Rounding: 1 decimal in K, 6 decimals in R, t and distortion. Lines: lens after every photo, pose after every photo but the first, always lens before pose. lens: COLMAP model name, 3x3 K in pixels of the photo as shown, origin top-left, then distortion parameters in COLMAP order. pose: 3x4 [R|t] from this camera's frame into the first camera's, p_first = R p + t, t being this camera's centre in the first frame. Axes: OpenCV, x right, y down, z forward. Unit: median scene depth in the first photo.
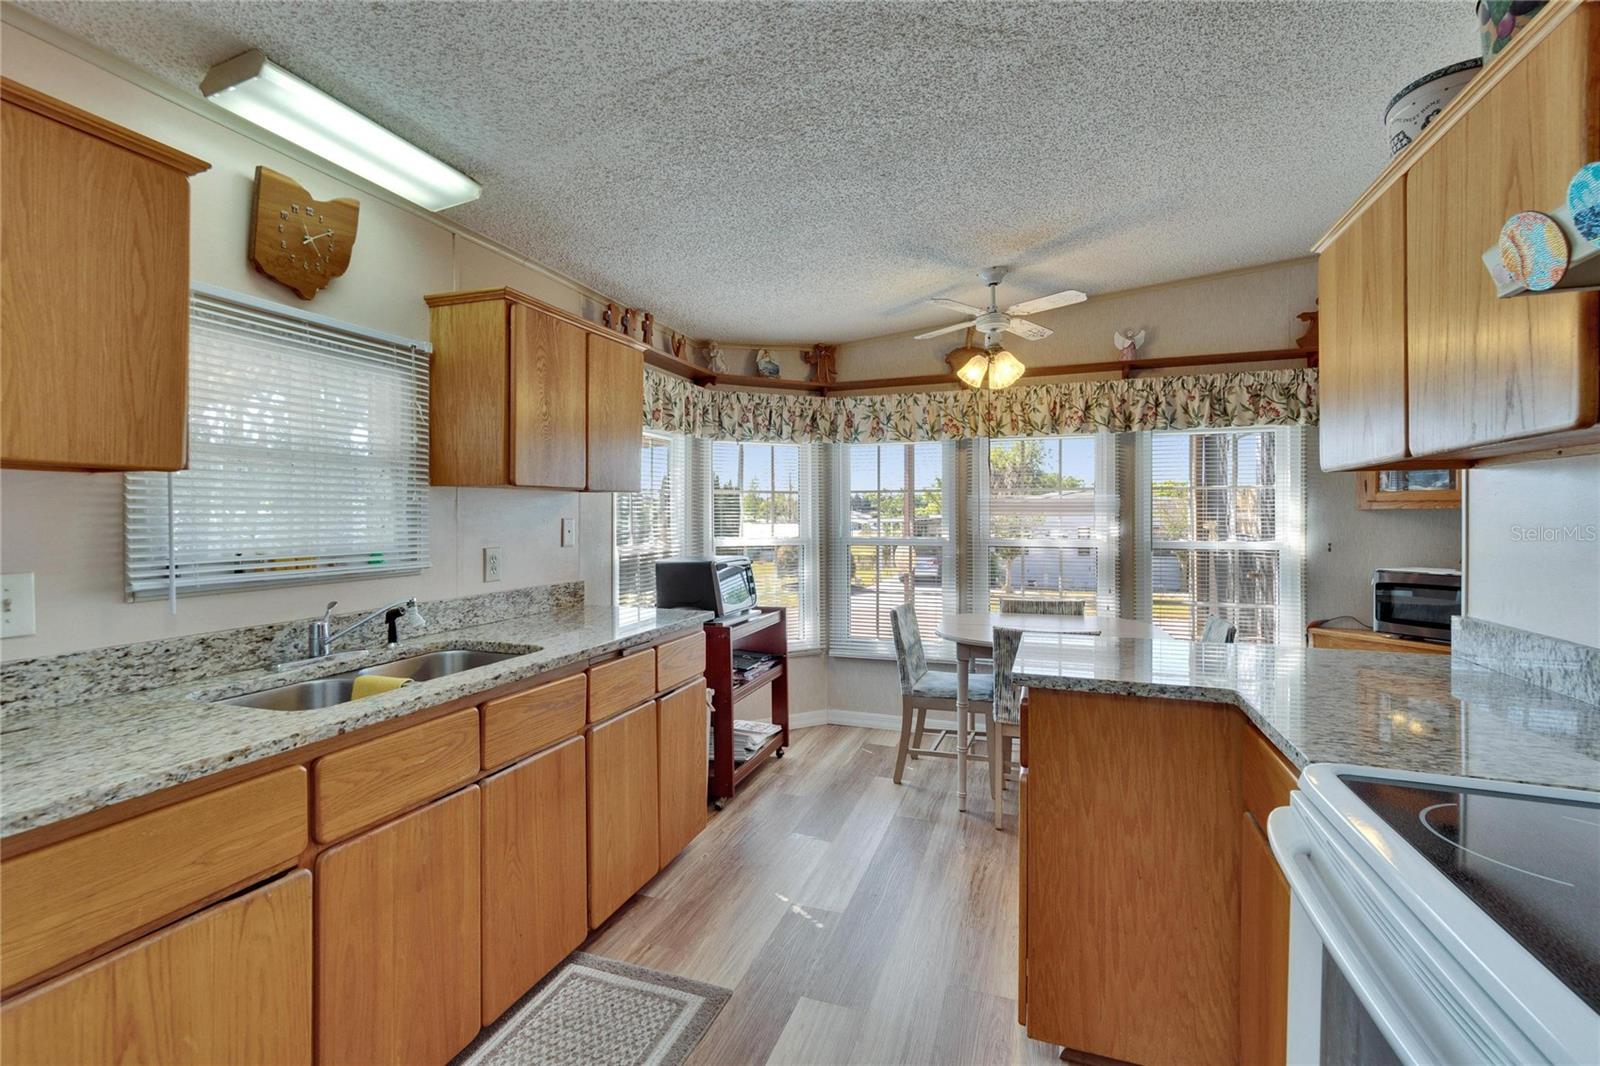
lens RADIAL K [[739.9, 0, 763.2], [0, 739.9, 522.5], [0, 0, 1]] dist [-0.003702, -0.000149]
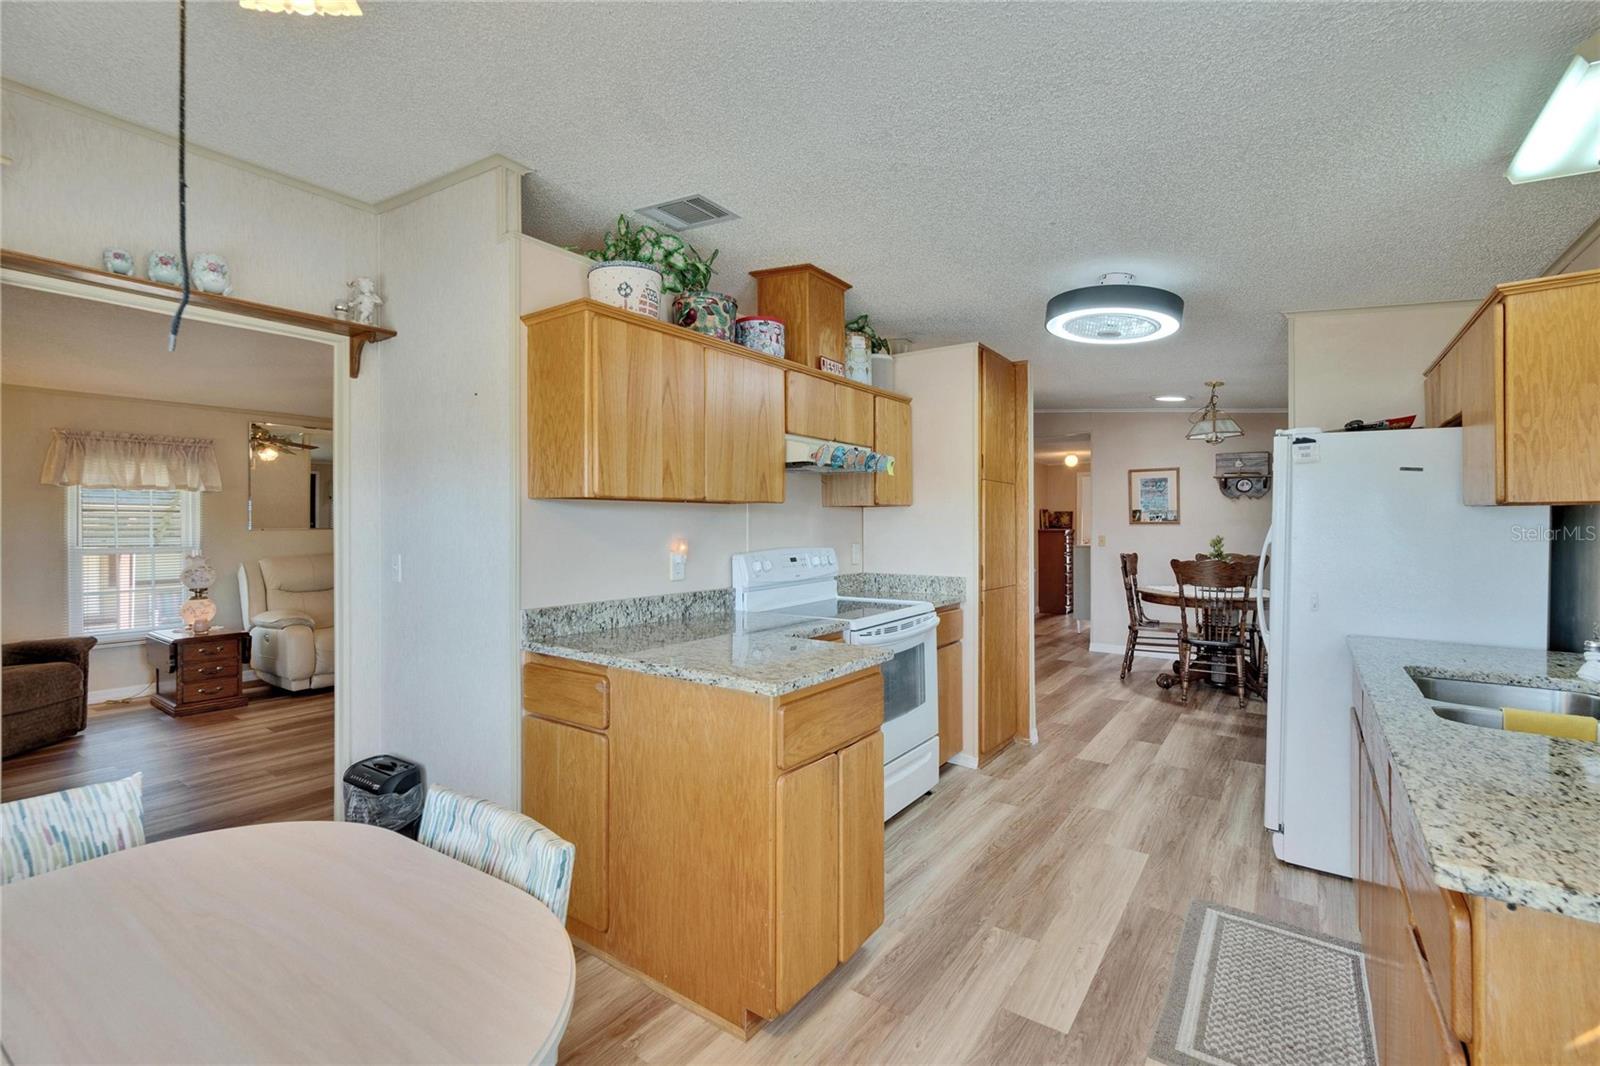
lens RADIAL K [[706.6, 0, 795.5], [0, 706.6, 526.5], [0, 0, 1]] dist [0.011918, 0.000307]
pose [[-0.965794, 0.002382, 0.259299, 0.130252], [0.005191, 0.999935, 0.010148, -0.028595], [-0.259258, 0.011146, -0.965744, 1.725276]]
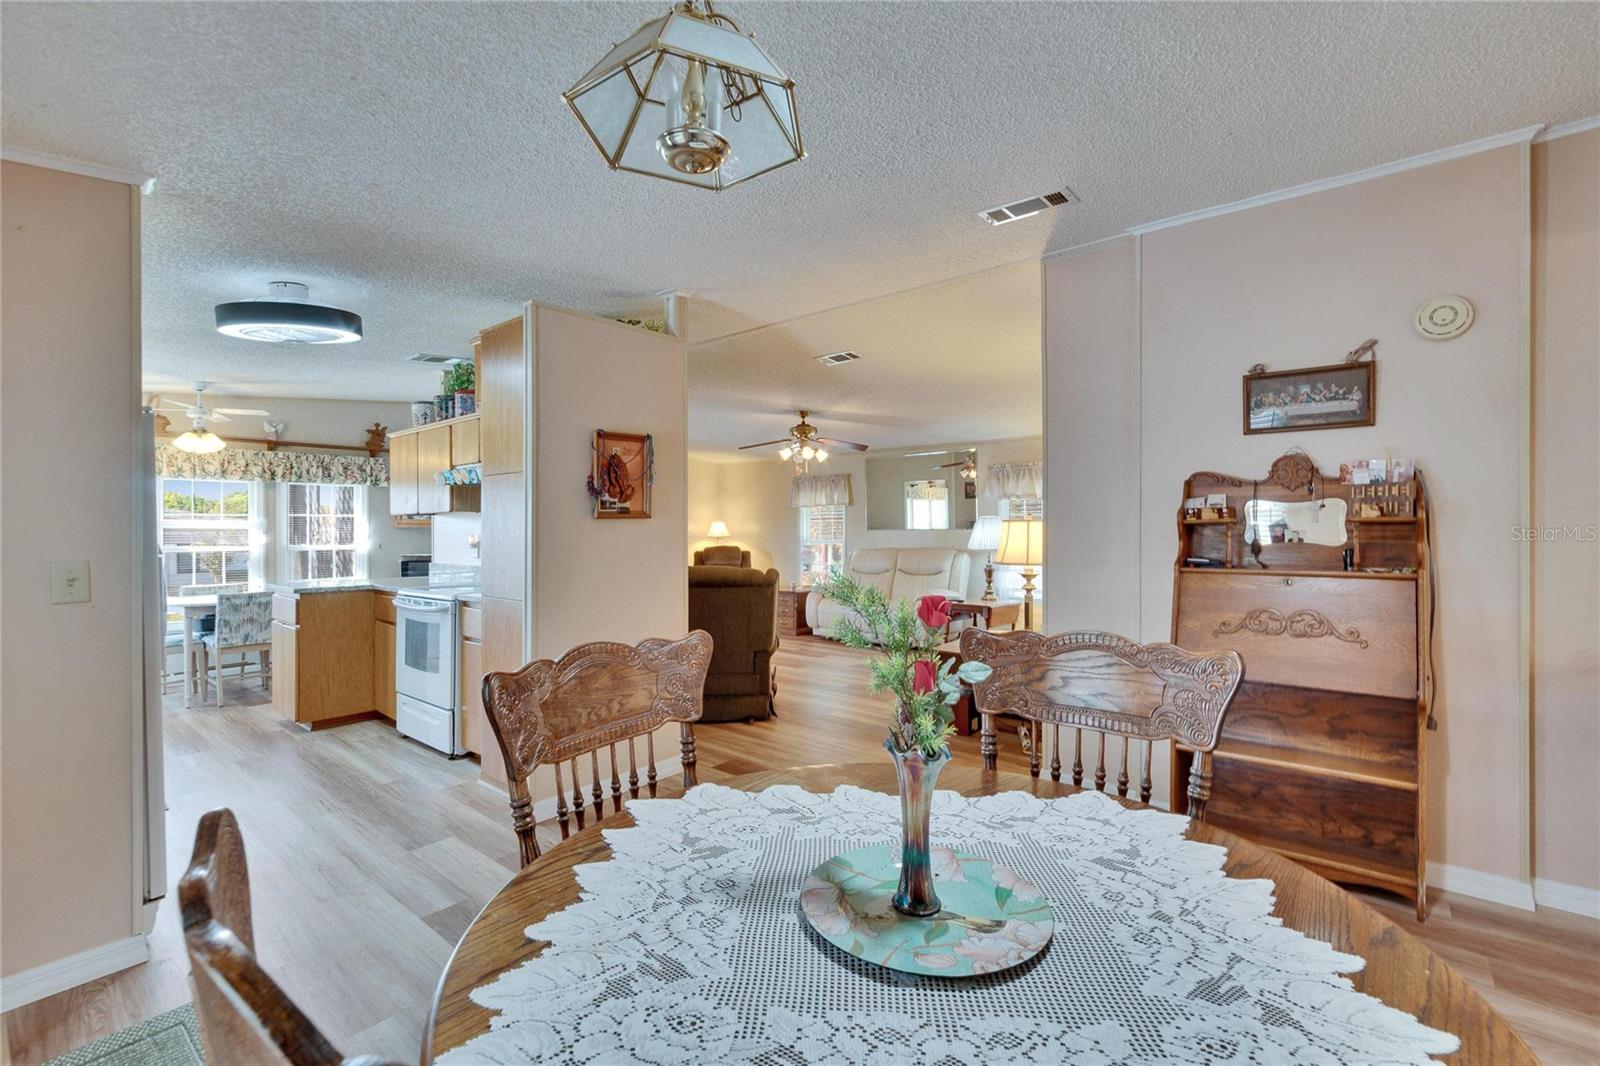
lens RADIAL K [[717.7, 0, 793.8], [0, 717.7, 525.5], [0, 0, 1]] dist [-0.003272, 0.000135]
pose [[0.346890, 0.005235, 0.937891, -1.116027], [0.010581, 0.999899, -0.009494, 0.010942], [-0.937846, 0.013218, 0.346799, -1.216067]]
